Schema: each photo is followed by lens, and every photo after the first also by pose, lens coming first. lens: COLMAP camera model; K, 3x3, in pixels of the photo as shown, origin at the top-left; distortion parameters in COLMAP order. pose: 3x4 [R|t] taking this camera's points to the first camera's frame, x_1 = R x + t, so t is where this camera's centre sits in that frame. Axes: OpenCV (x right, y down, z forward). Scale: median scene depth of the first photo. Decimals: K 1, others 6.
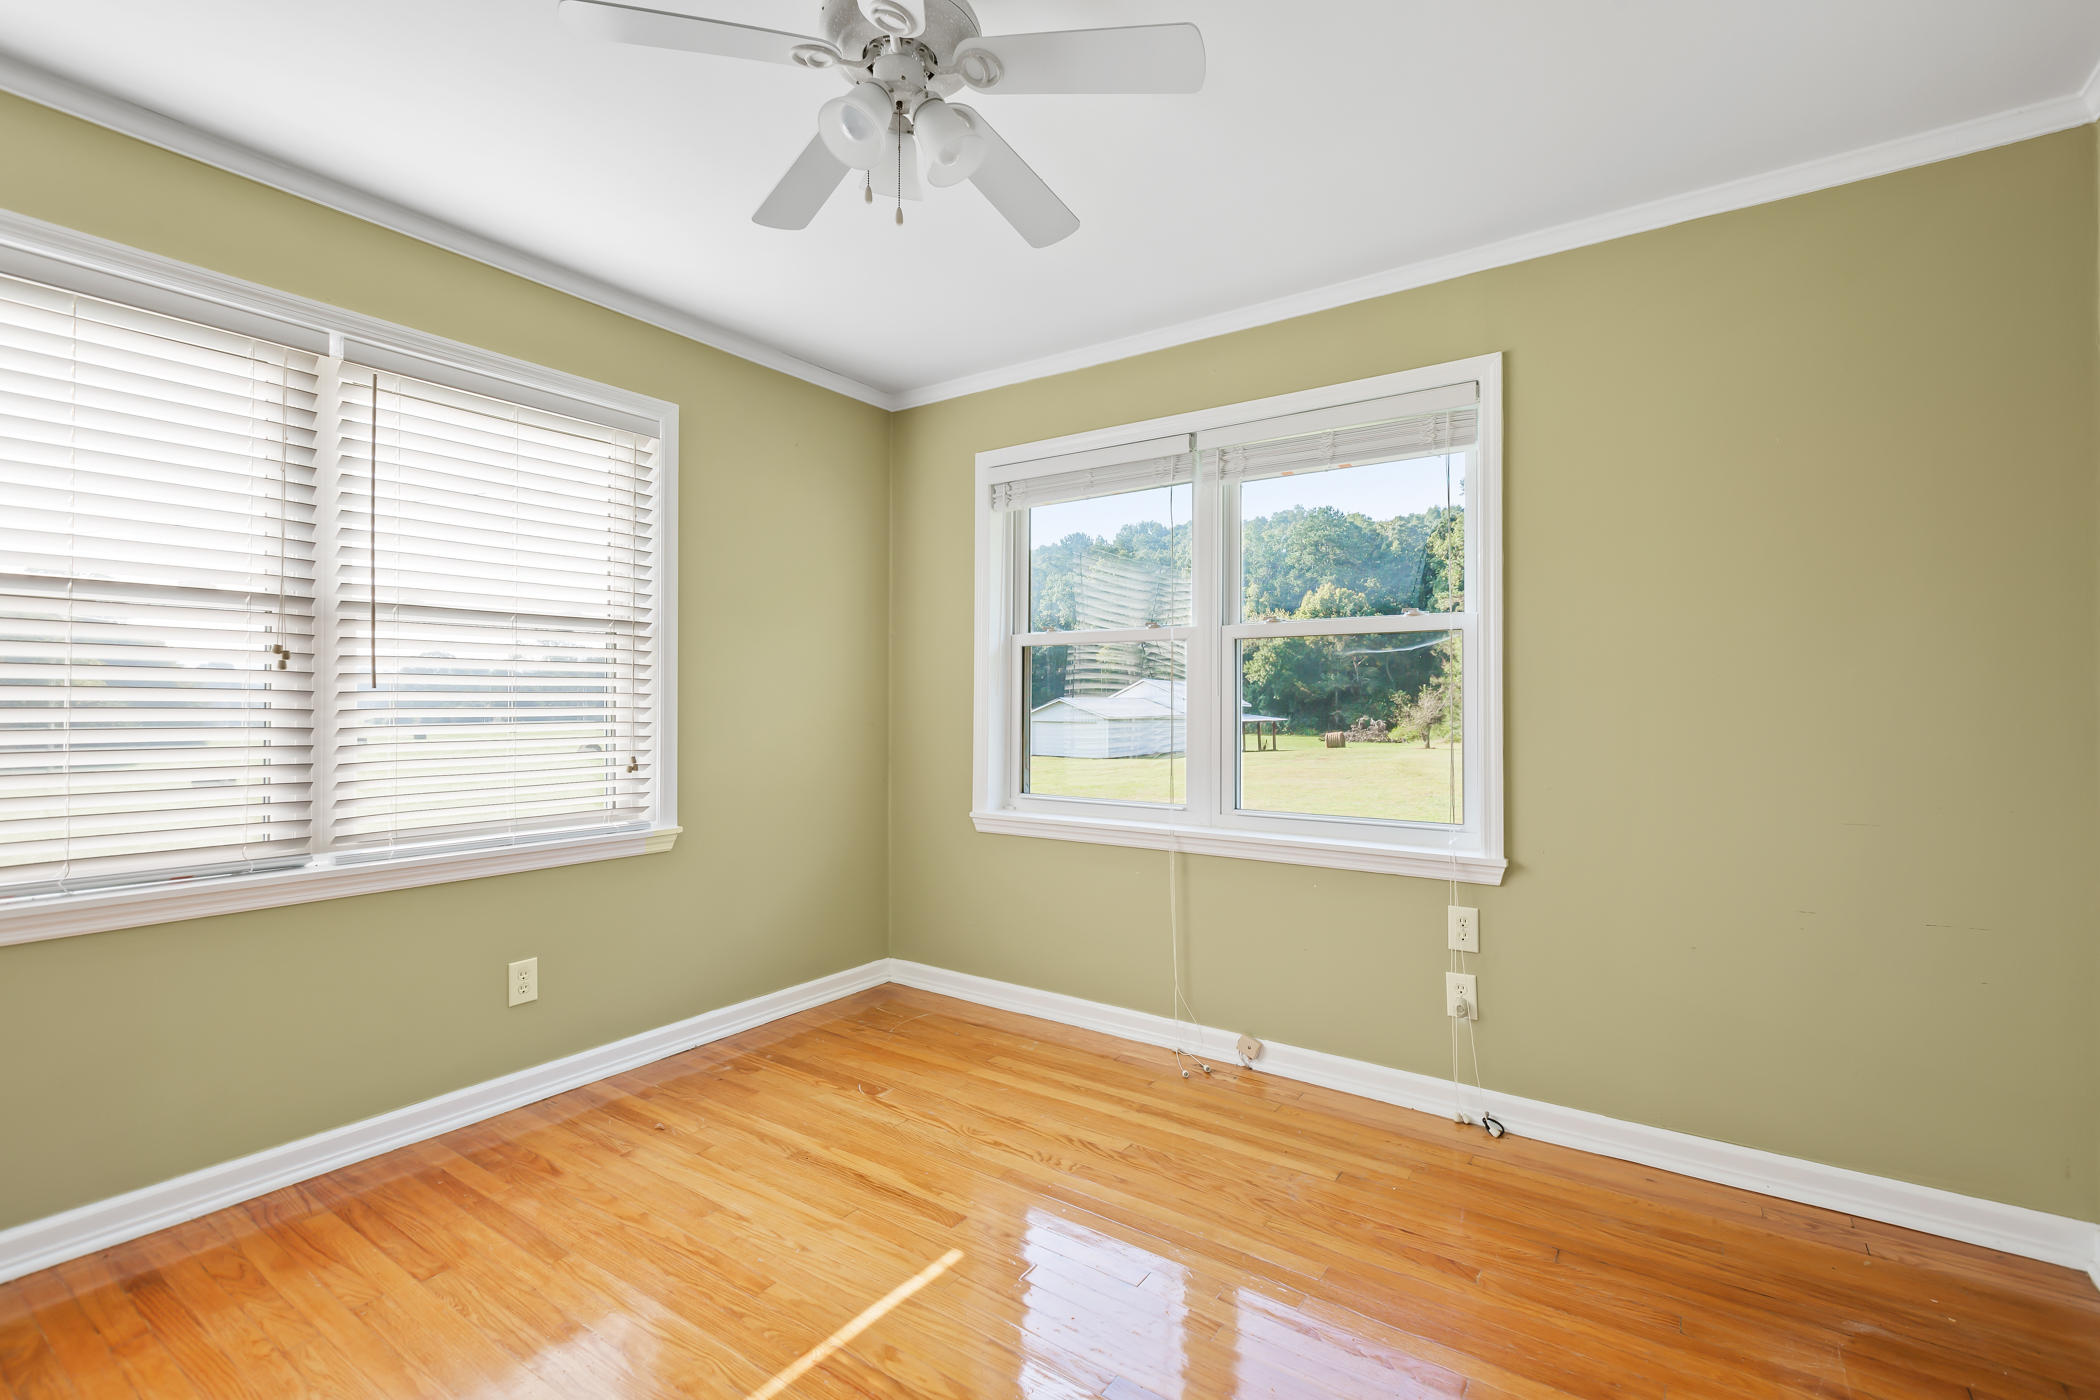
lens RADIAL K [[937.8, 0, 1045.3], [0, 937.8, 699.5], [0, 0, 1]] dist [-0.000417, -0.000679]
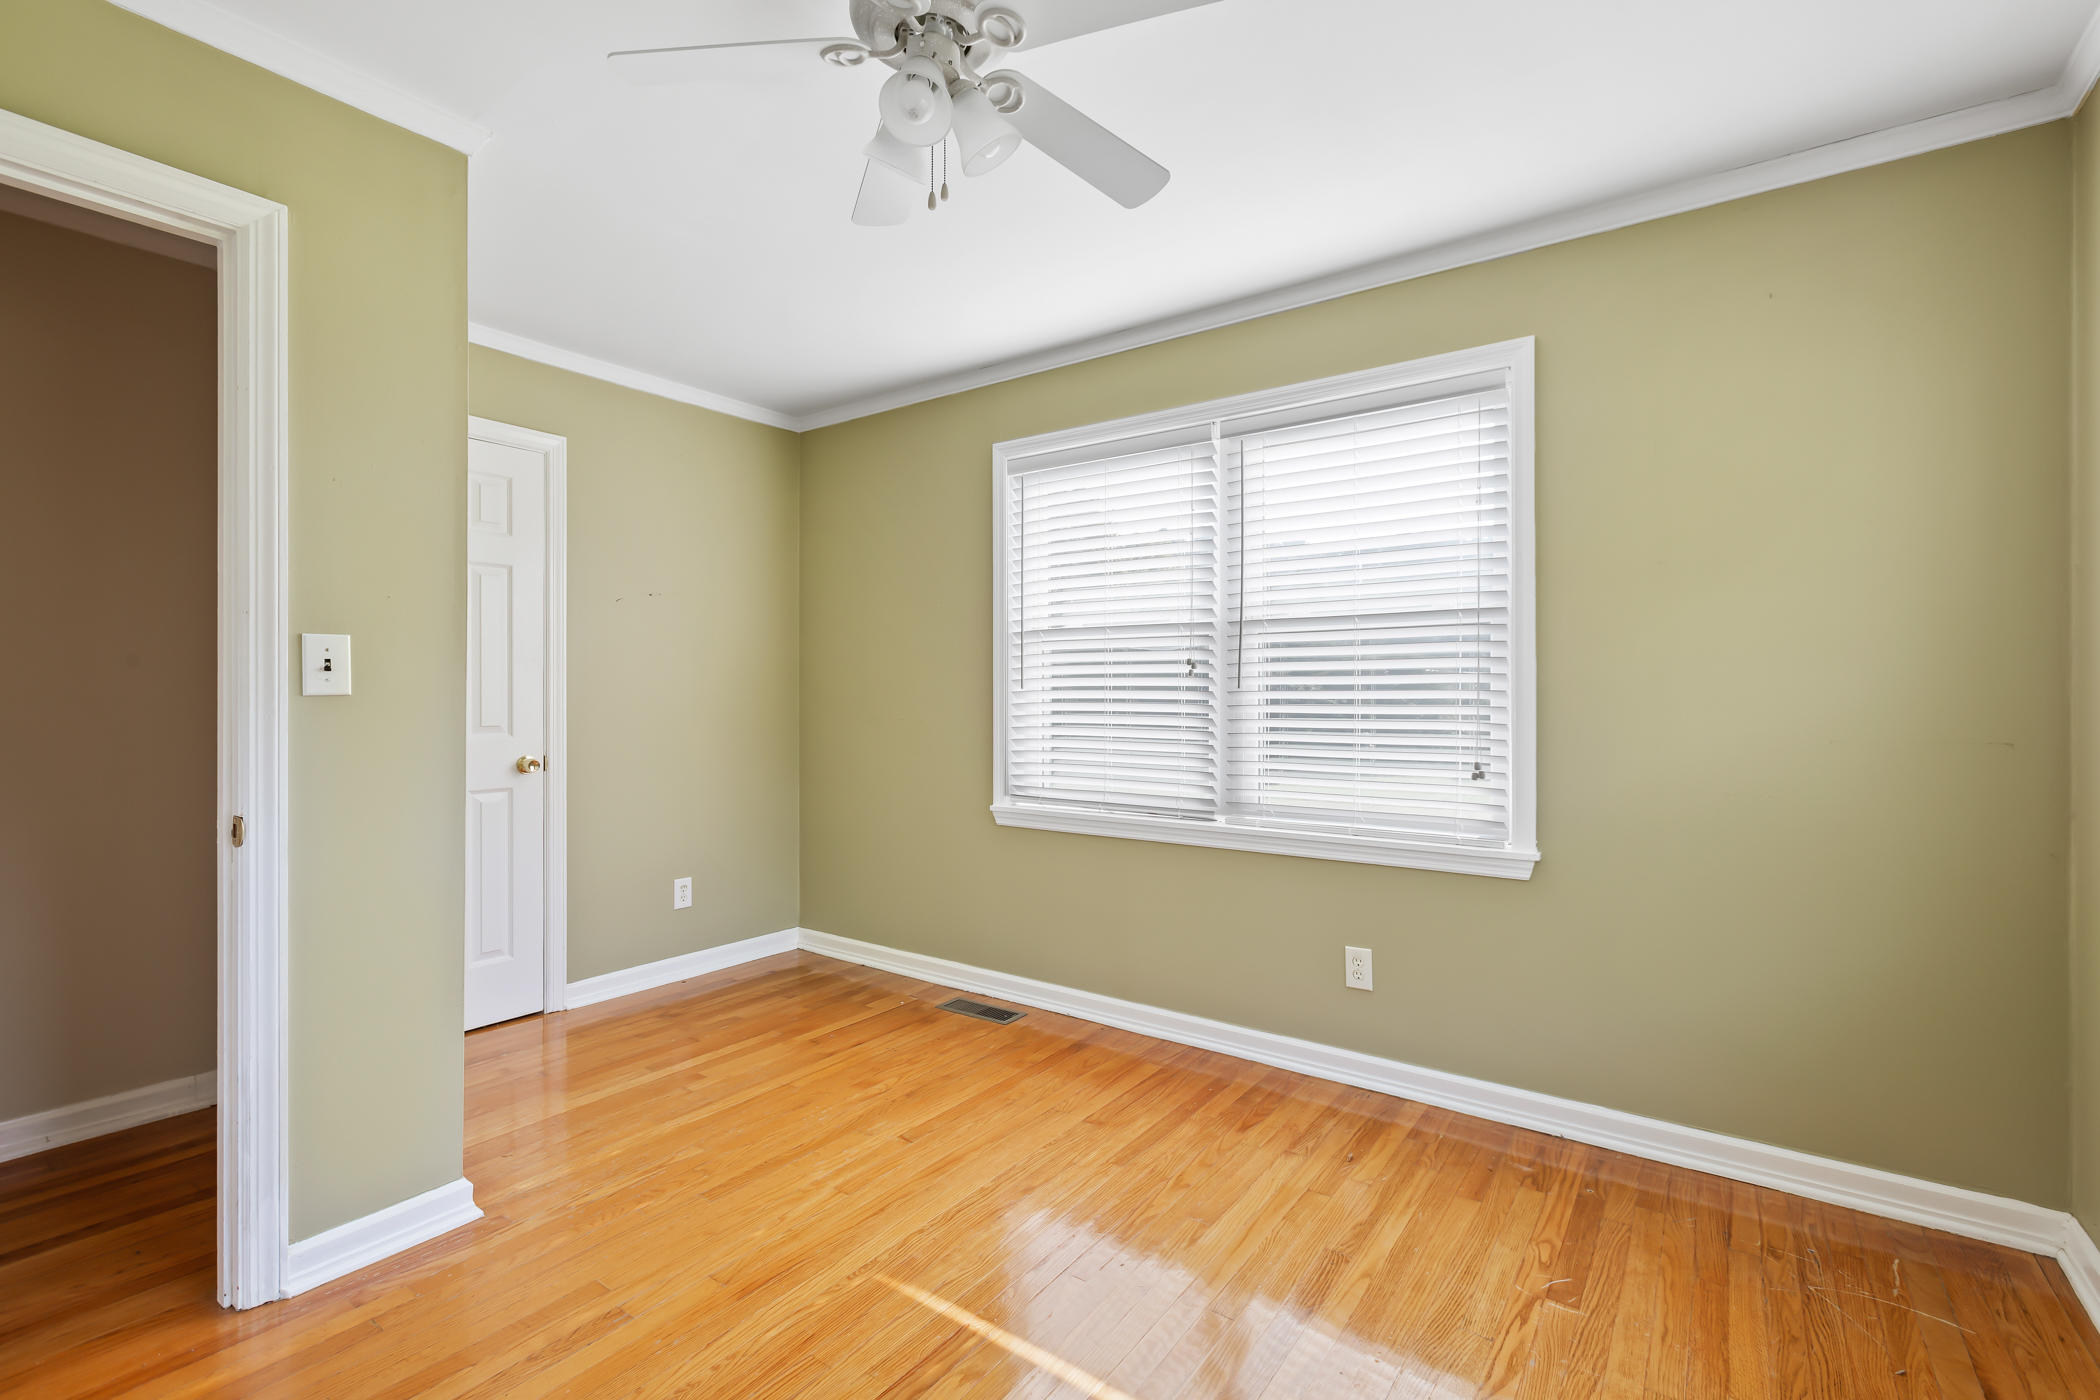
lens RADIAL K [[937.8, 0, 1057.1], [0, 937.8, 701.4], [0, 0, 1]] dist [-0.000417, -0.000679]
pose [[-0.012359, 0.003926, -0.999916, 0.525814], [-0.000932, 0.999992, 0.003937, 0.000588], [0.999923, 0.000980, -0.012355, 0.727749]]
